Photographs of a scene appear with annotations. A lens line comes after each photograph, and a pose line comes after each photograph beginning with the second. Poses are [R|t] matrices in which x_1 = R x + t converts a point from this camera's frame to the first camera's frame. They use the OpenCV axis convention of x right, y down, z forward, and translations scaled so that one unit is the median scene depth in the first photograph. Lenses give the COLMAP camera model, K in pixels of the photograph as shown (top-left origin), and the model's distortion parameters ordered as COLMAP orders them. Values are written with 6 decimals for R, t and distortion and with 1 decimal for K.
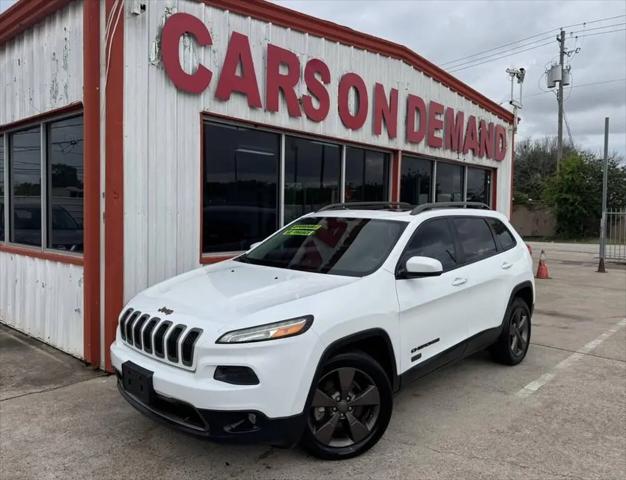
lens RADIAL K [[502.5, 0, 313.0], [0, 502.5, 240.0], [0, 0, 1]] dist [0.095632, -0.132199]
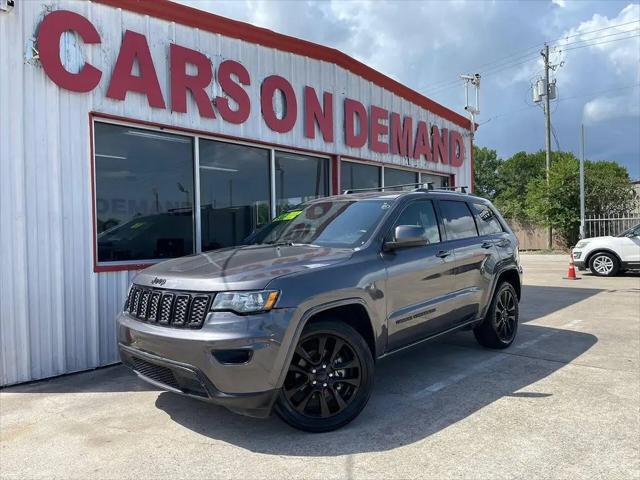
lens RADIAL K [[496.9, 0, 319.9], [0, 496.9, 246.4], [0, 0, 1]] dist [0.089716, -0.121544]
pose [[0.999326, -0.035730, -0.008403, 0.167241], [0.035400, 0.998704, -0.036572, 0.039657], [0.009699, 0.036250, 0.999296, 0.053850]]
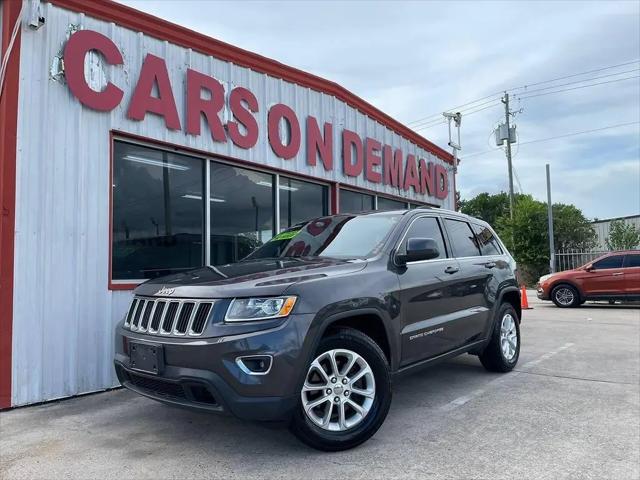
lens RADIAL K [[496.9, 0, 319.9], [0, 496.9, 246.4], [0, 0, 1]] dist [0.089716, -0.121544]
pose [[0.997429, -0.027985, 0.065975, 0.083983], [0.035240, 0.993139, -0.111505, 0.068633], [-0.062402, 0.113543, 0.991571, 0.044907]]
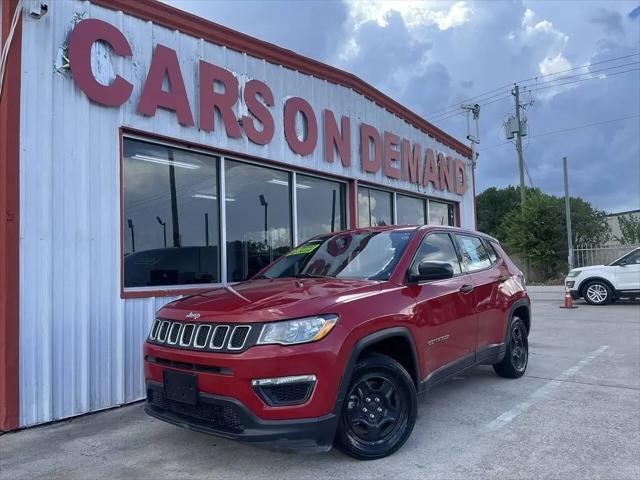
lens RADIAL K [[496.9, 0, 319.9], [0, 496.9, 246.4], [0, 0, 1]] dist [0.089716, -0.121544]
pose [[0.997607, -0.041938, 0.054975, 0.058190], [0.047577, 0.993266, -0.105633, 0.053501], [-0.050174, 0.107996, 0.992884, 0.099585]]
